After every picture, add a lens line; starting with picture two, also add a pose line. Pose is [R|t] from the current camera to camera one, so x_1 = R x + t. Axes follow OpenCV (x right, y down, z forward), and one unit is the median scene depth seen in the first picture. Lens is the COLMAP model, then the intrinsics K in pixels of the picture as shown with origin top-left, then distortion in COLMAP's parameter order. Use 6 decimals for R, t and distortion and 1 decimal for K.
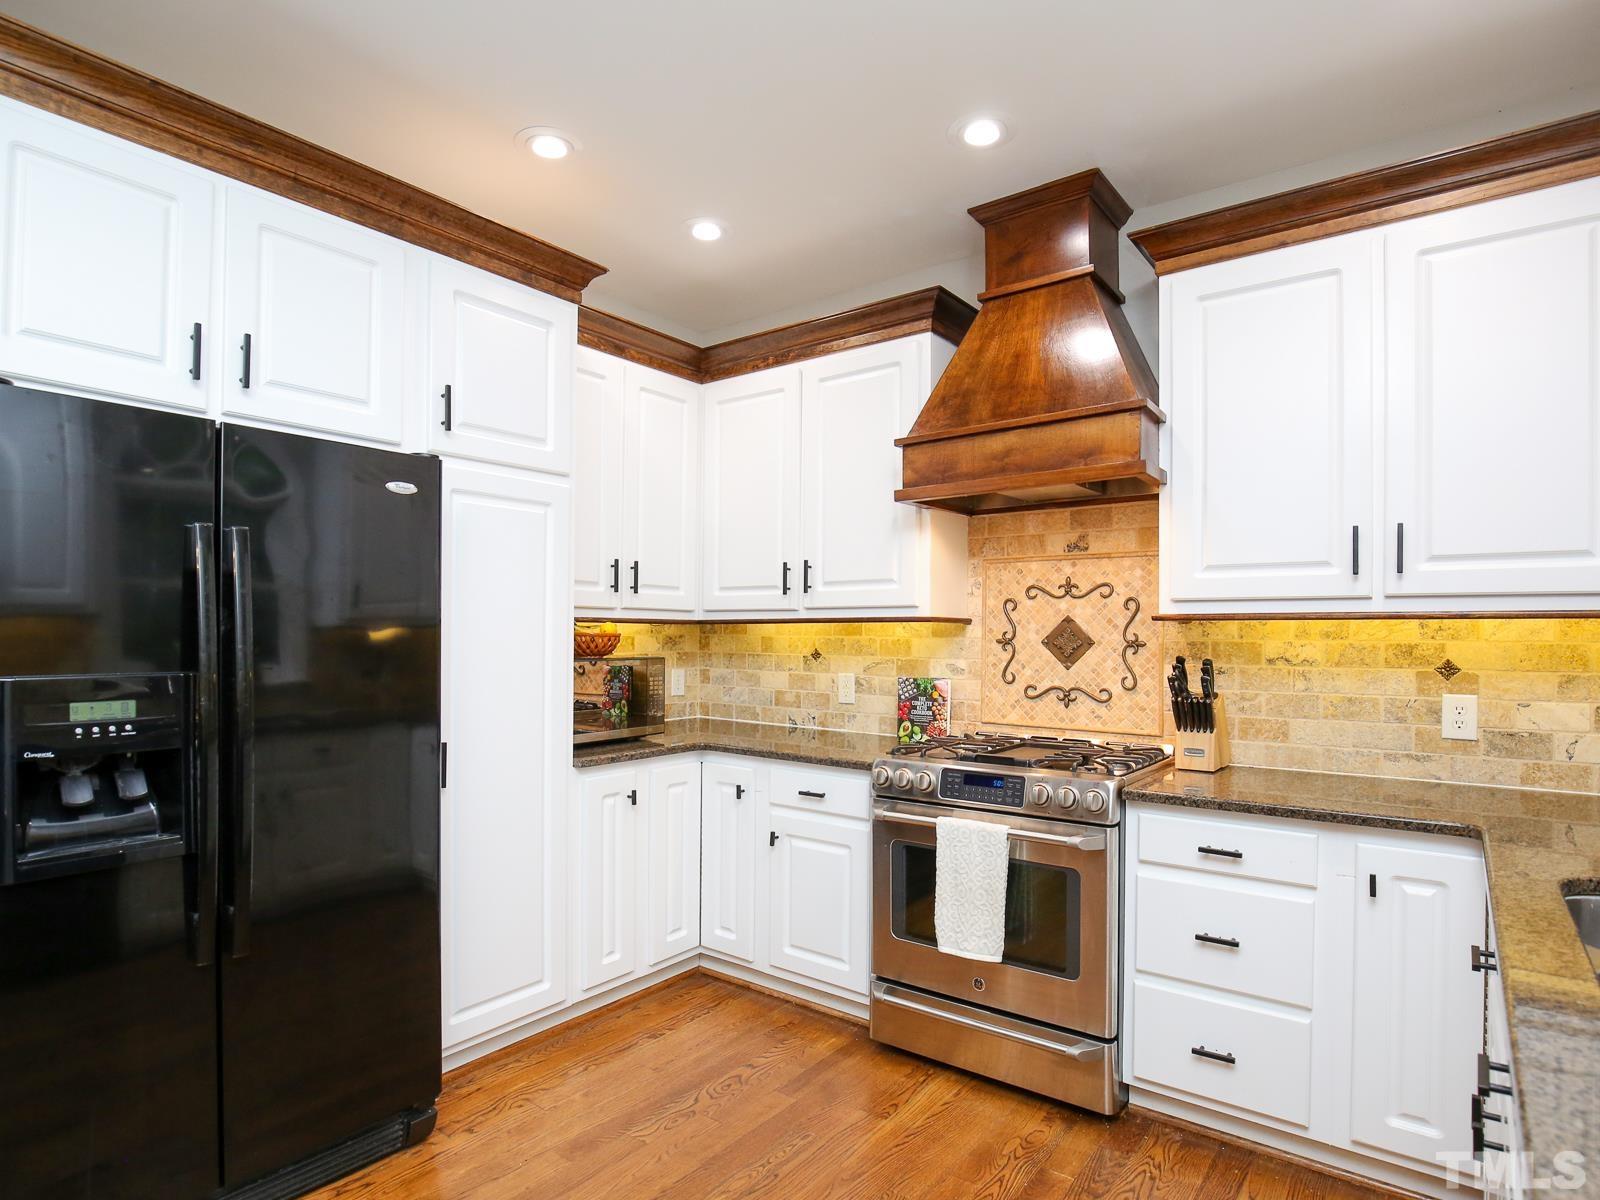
lens RADIAL K [[865.5, 0, 780.2], [0, 865.5, 635.3], [0, 0, 1]] dist [-0.029027, -0.000261]
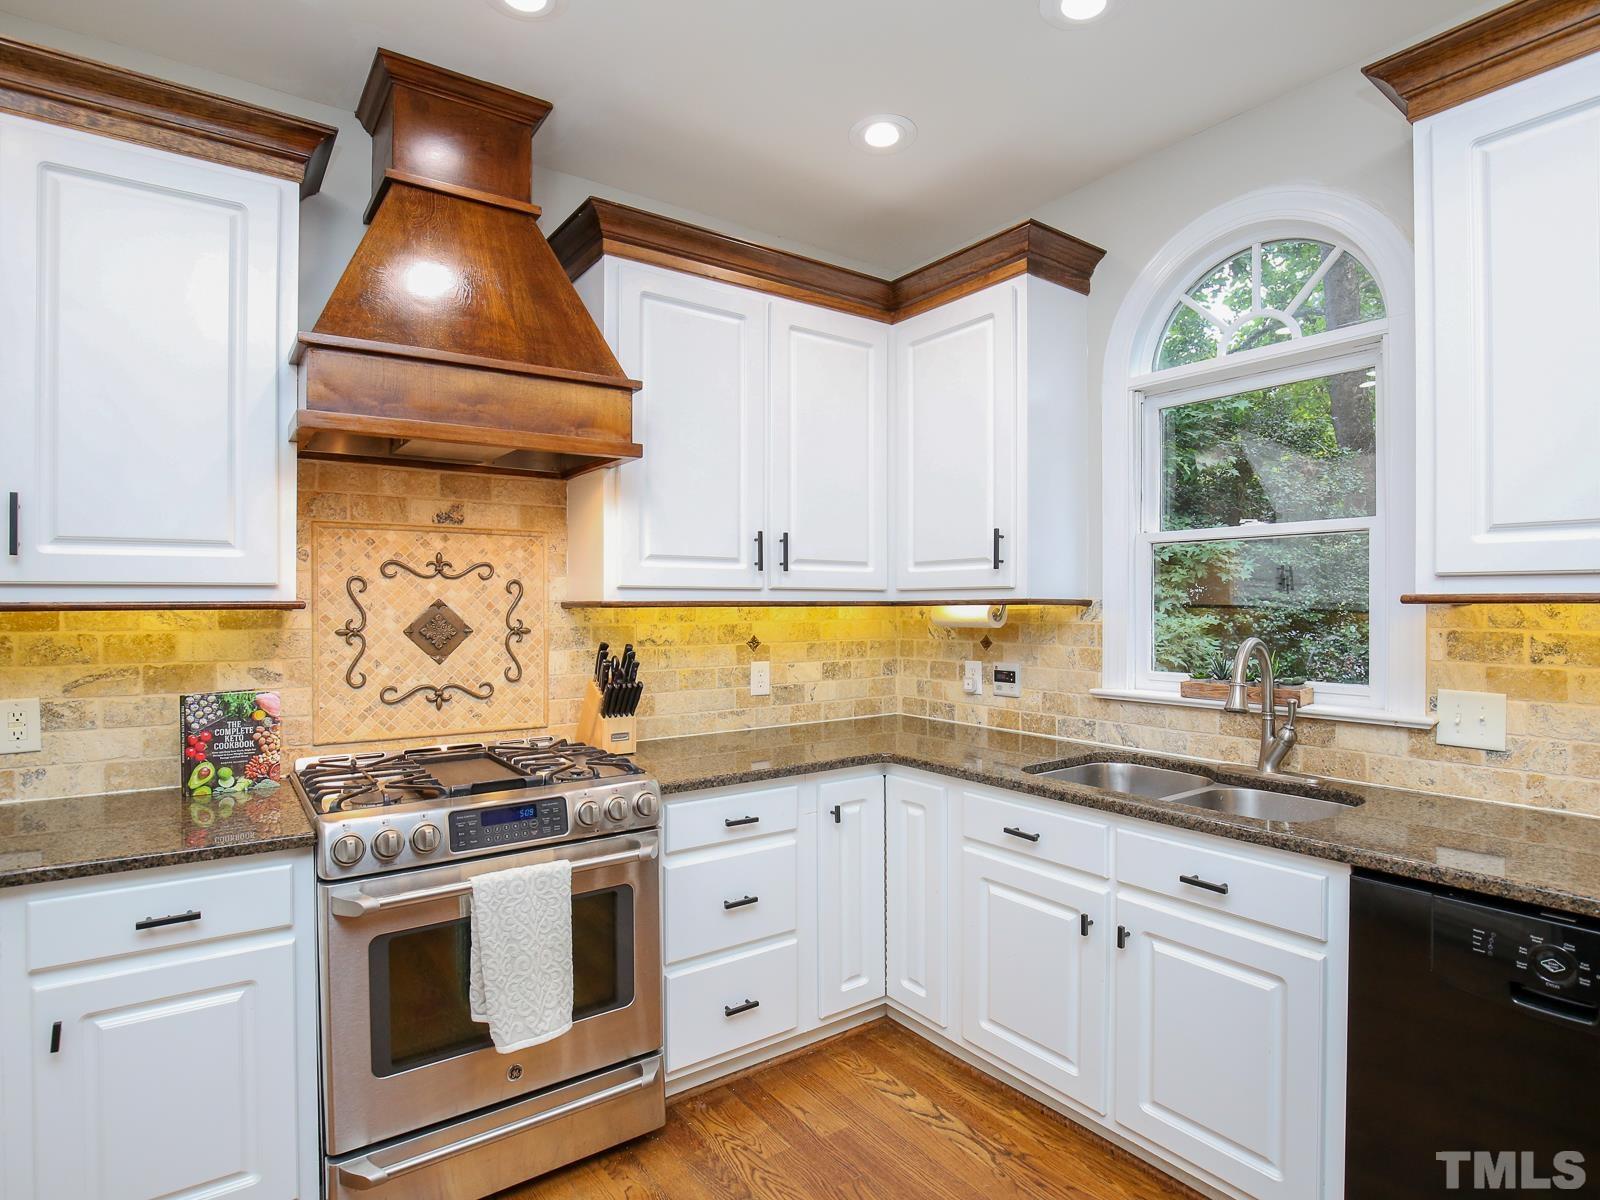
lens RADIAL K [[838.7, 0, 797.7], [0, 838.7, 606.4], [0, 0, 1]] dist [-0.026970, 0.000265]
pose [[0.282251, -0.010133, 0.959287, -0.357624], [0.003720, 0.999948, 0.009468, -0.023280], [-0.959333, 0.000897, 0.282274, 0.457984]]
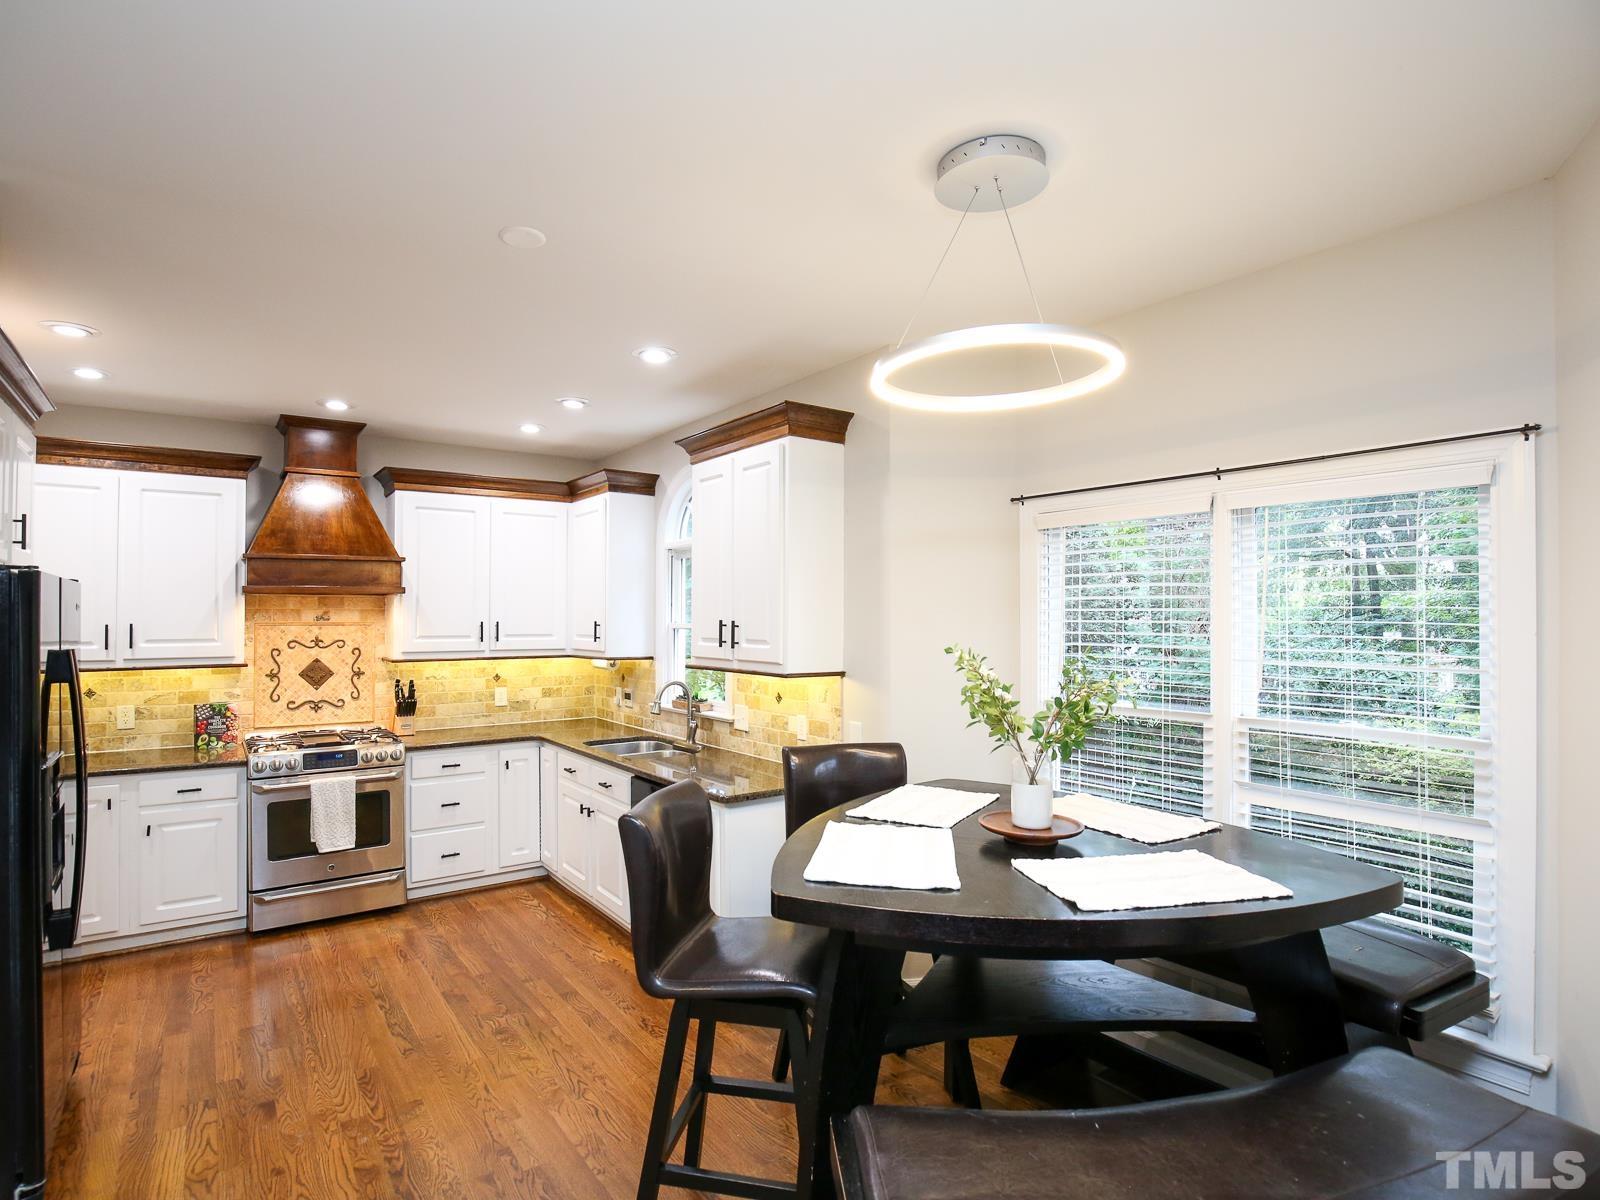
lens RADIAL K [[828.1, 0, 748.8], [0, 828.1, 601.5], [0, 0, 1]] dist [-0.030545, 0.000144]
pose [[0.318175, 0.011448, 0.947963, -0.975904], [0.005962, 0.999883, -0.014076, -0.111611], [-0.948013, 0.010130, 0.318070, -0.342693]]
